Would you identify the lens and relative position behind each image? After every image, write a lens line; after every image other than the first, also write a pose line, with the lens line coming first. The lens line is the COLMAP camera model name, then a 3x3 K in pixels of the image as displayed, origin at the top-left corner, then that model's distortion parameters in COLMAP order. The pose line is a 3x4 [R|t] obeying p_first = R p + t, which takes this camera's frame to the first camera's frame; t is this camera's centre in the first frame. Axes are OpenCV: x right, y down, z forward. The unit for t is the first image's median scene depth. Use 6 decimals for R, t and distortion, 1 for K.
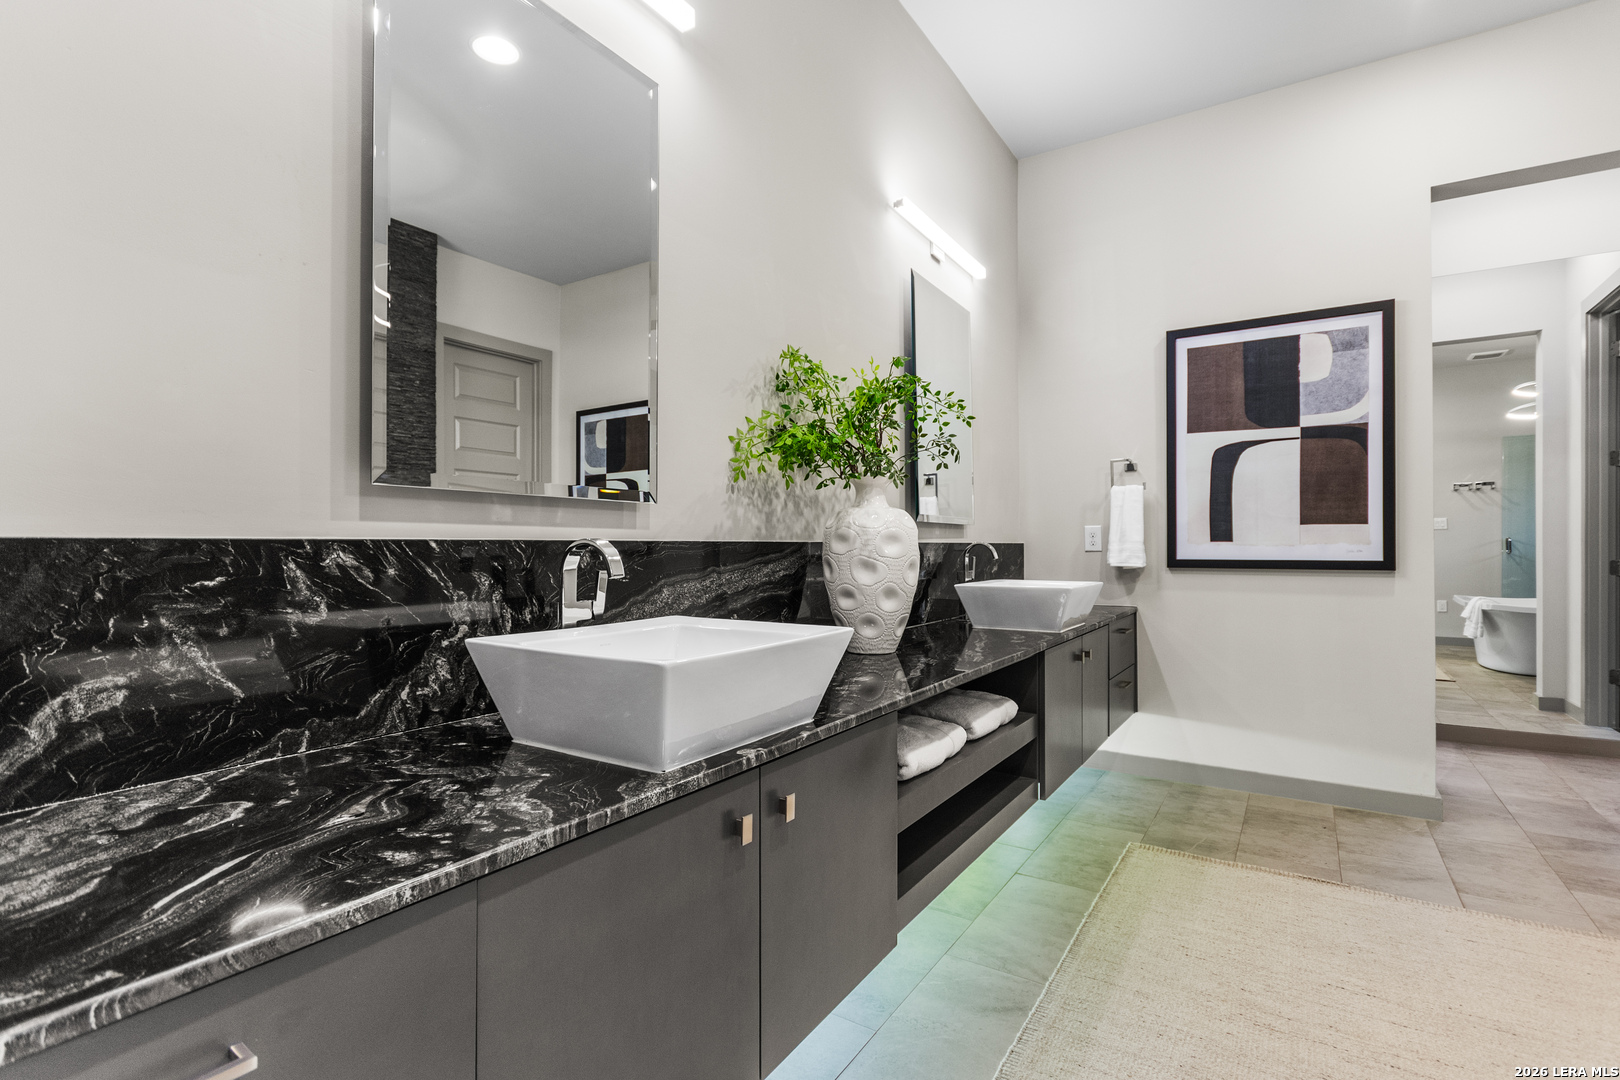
lens RADIAL K [[758.9, 0, 806.7], [0, 758.9, 542.9], [0, 0, 1]] dist [0.000395, -0.002475]
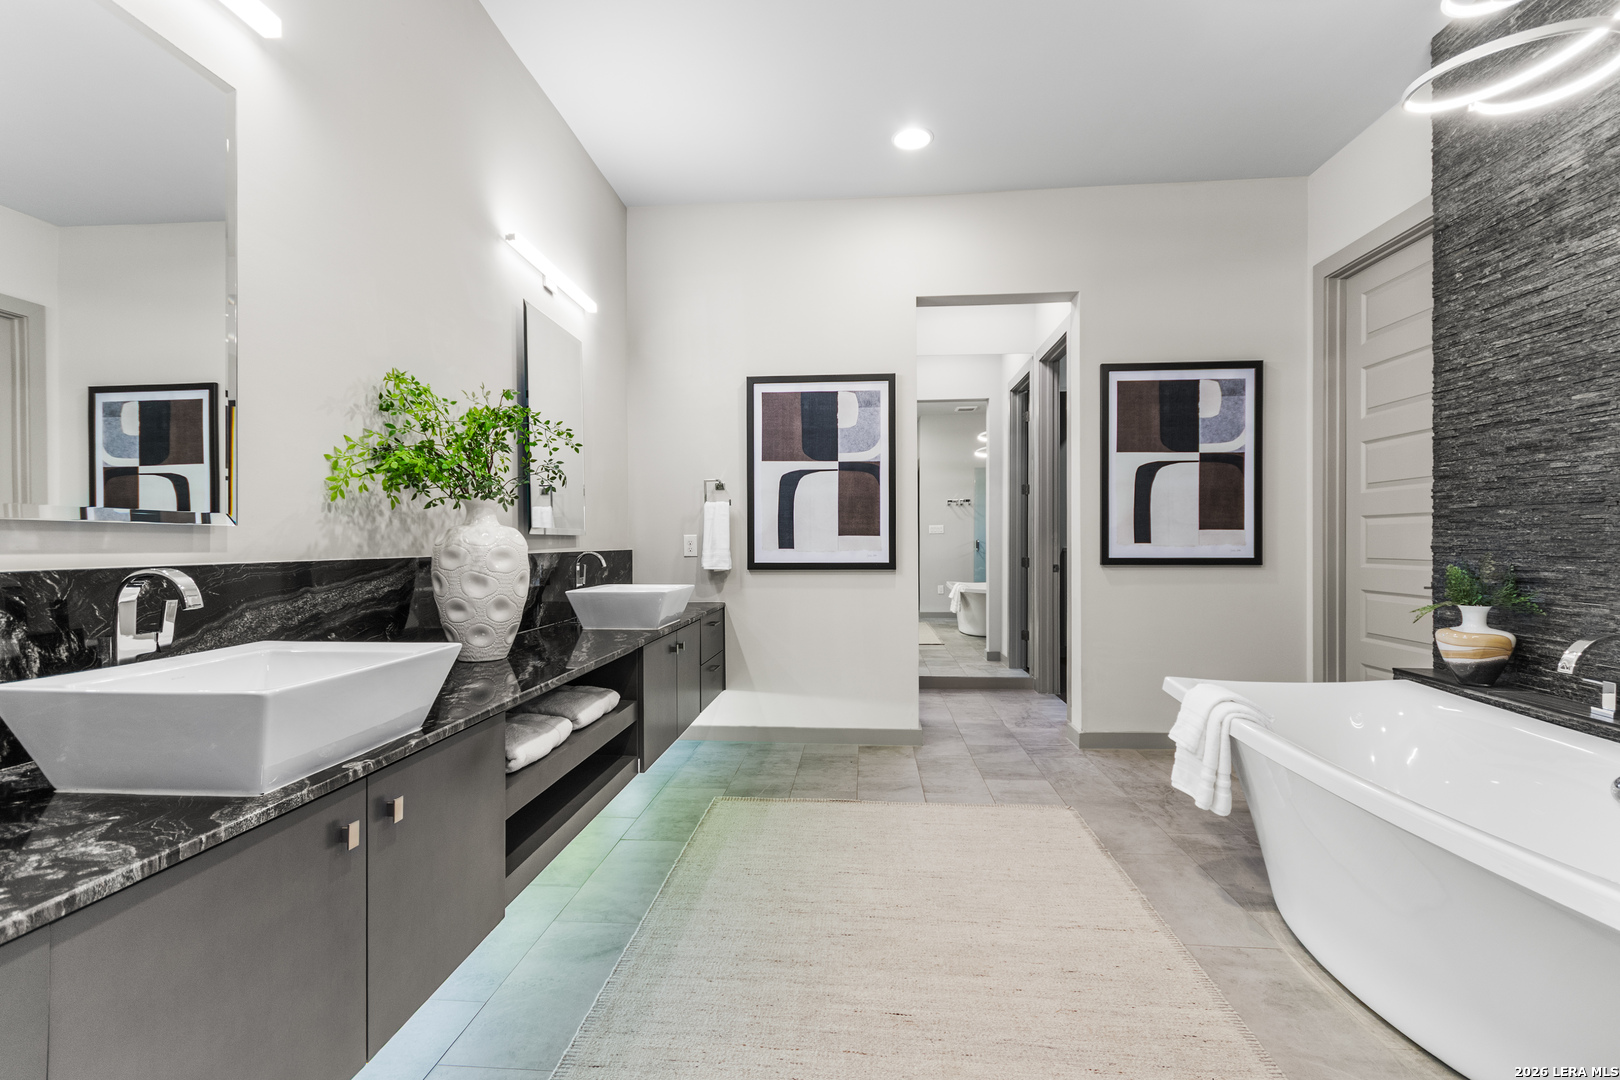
lens RADIAL K [[729.5, 0, 806.1], [0, 729.5, 540.1], [0, 0, 1]] dist [0.002992, 0.000608]
pose [[0.880429, -0.002348, 0.474173, -0.001476], [0.001393, 0.999996, 0.002365, -0.026641], [-0.474177, -0.001421, 0.880428, -0.125640]]
